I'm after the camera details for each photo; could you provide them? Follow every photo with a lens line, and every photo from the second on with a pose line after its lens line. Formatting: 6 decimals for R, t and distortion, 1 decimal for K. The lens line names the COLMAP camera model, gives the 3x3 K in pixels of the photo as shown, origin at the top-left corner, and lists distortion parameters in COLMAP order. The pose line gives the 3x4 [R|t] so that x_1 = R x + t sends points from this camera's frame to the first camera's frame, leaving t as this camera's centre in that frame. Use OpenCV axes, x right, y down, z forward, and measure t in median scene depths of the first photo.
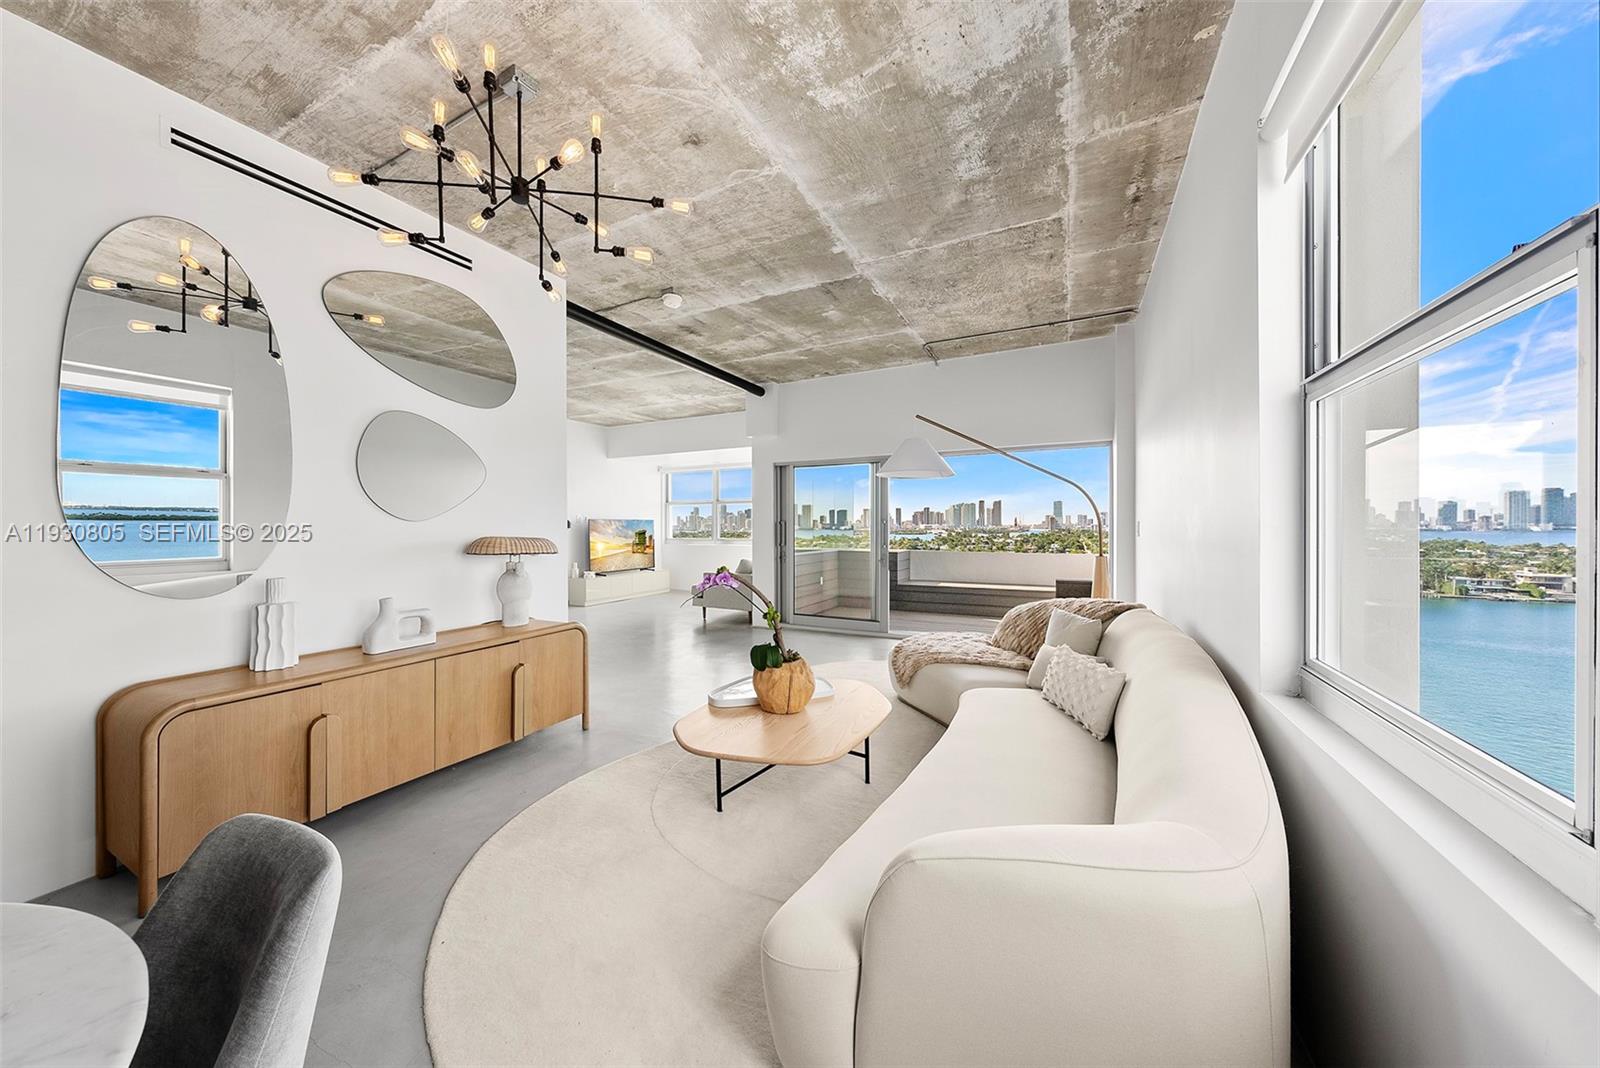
lens RADIAL K [[552.5, 0, 791.4], [0, 552.5, 529.0], [0, 0, 1]] dist [-0.000506, -0.000084]
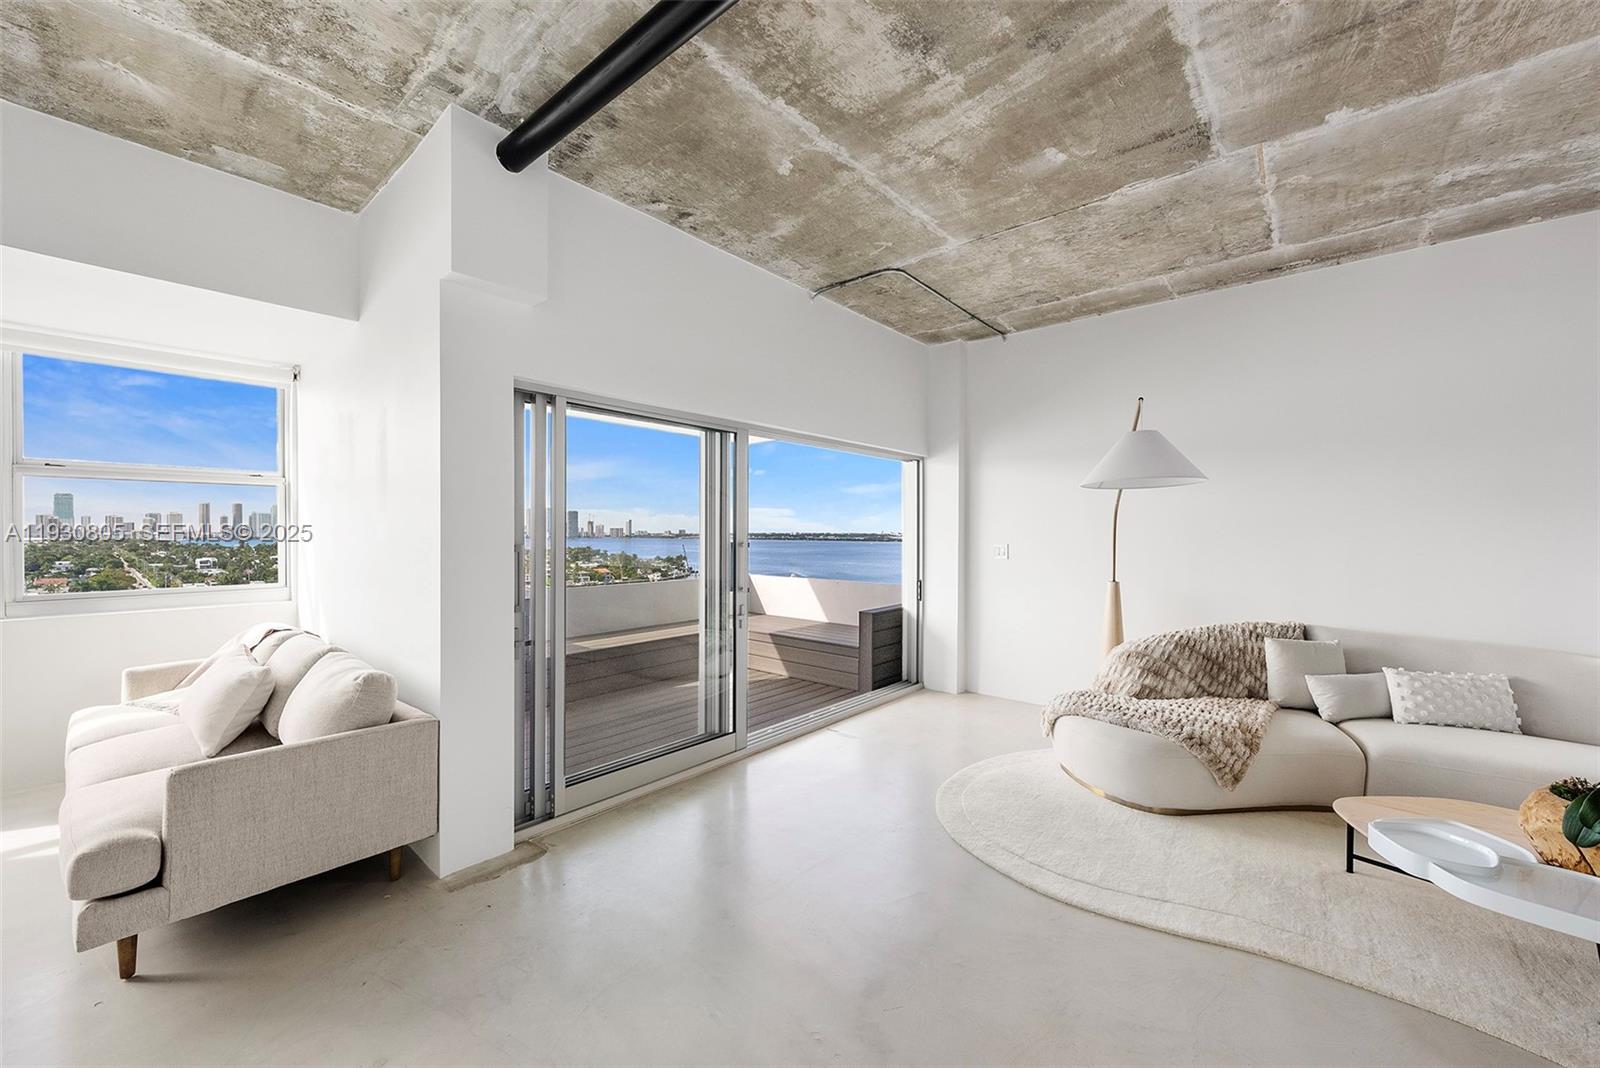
lens RADIAL K [[612.3, 0, 800.0], [0, 612.3, 534.0], [0, 0, 1]] dist [-0.003958, -0.000069]
pose [[0.229099, 0.003083, 0.973398, -0.362787], [0.001338, 0.999993, -0.003482, -0.019127], [-0.973402, 0.002100, 0.229093, 0.726589]]
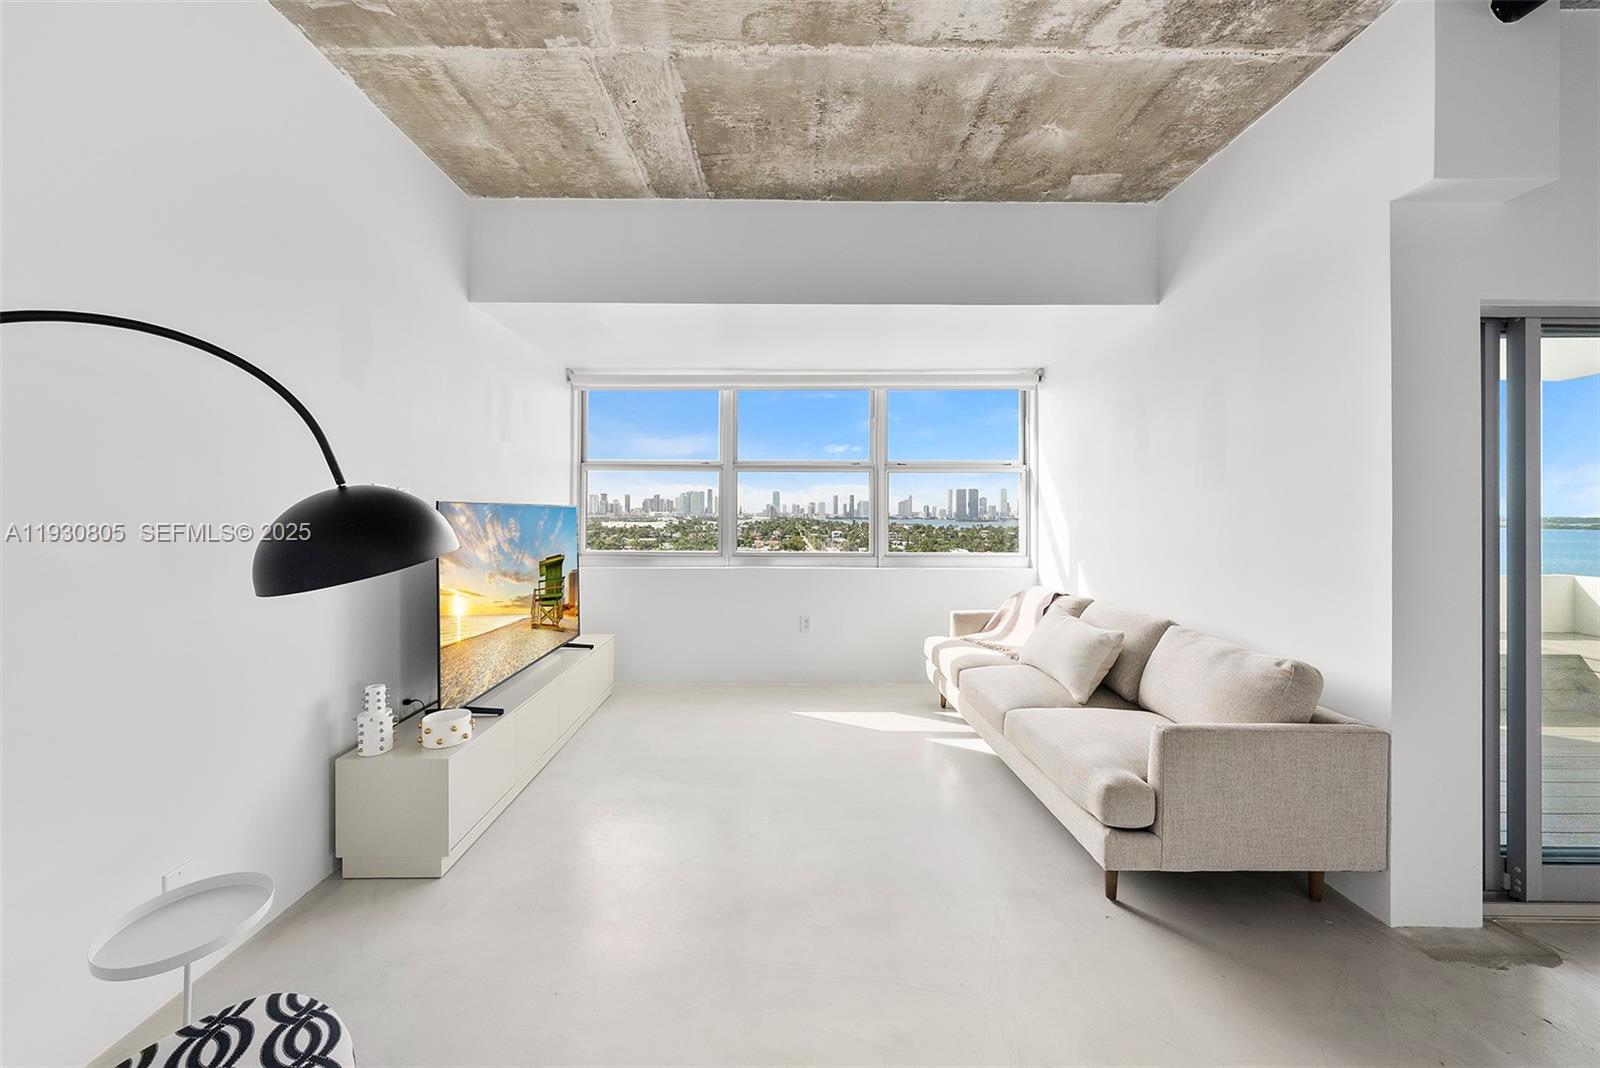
lens RADIAL K [[552.7, 0, 790.8], [0, 552.7, 511.9], [0, 0, 1]] dist [-0.000076, 0.000000]
pose [[0.883045, 0.008964, 0.469203, -0.442986], [-0.005213, 0.999943, -0.009293, -0.014867], [-0.469260, 0.005760, 0.883041, 0.907556]]
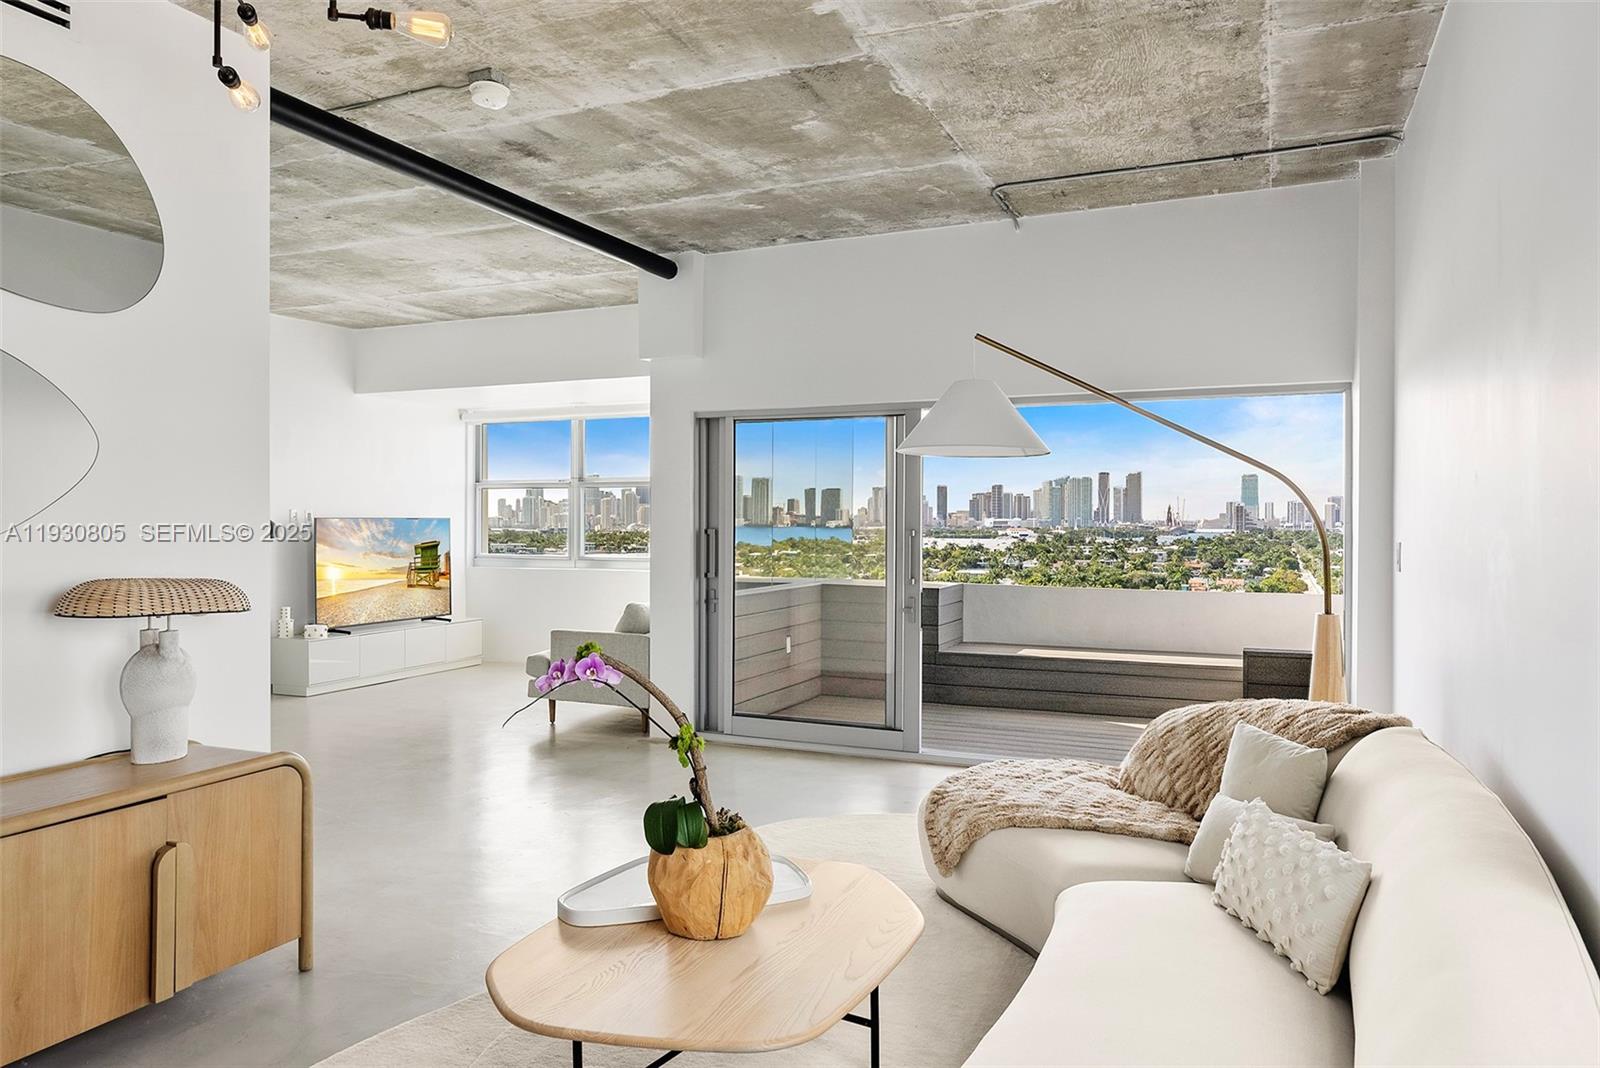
lens RADIAL K [[1102.9, 0, 791.0], [0, 1102.9, 527.0], [0, 0, 1]] dist [0.002207, 0.002573]
pose [[0.998444, 0.005955, 0.055440, 0.000742], [-0.006015, 0.999981, 0.000926, -0.017037], [-0.055434, -0.001259, 0.998462, -0.001322]]
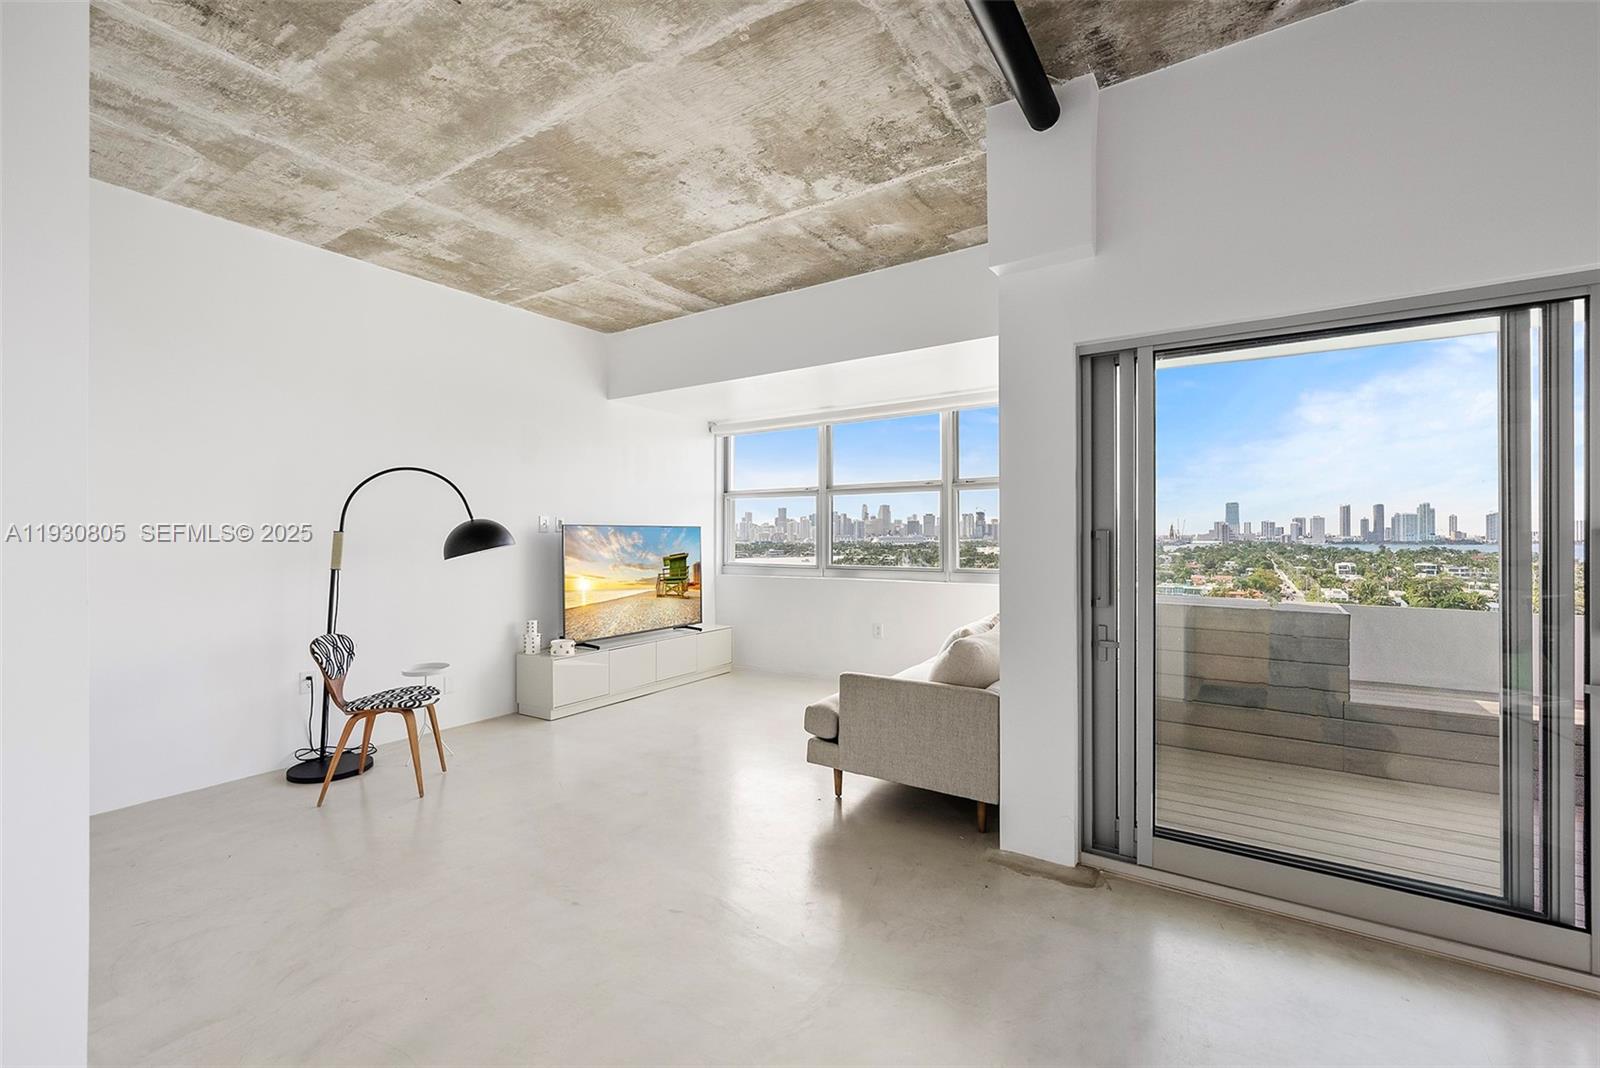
lens RADIAL K [[693.3, 0, 786.0], [0, 693.3, 531.2], [0, 0, 1]] dist [0.000381, 0.000246]
pose [[0.993238, 0.001706, -0.116081, -0.149950], [-0.003078, 0.999927, -0.011643, -0.008282], [0.116053, 0.011922, 0.993171, 0.581392]]
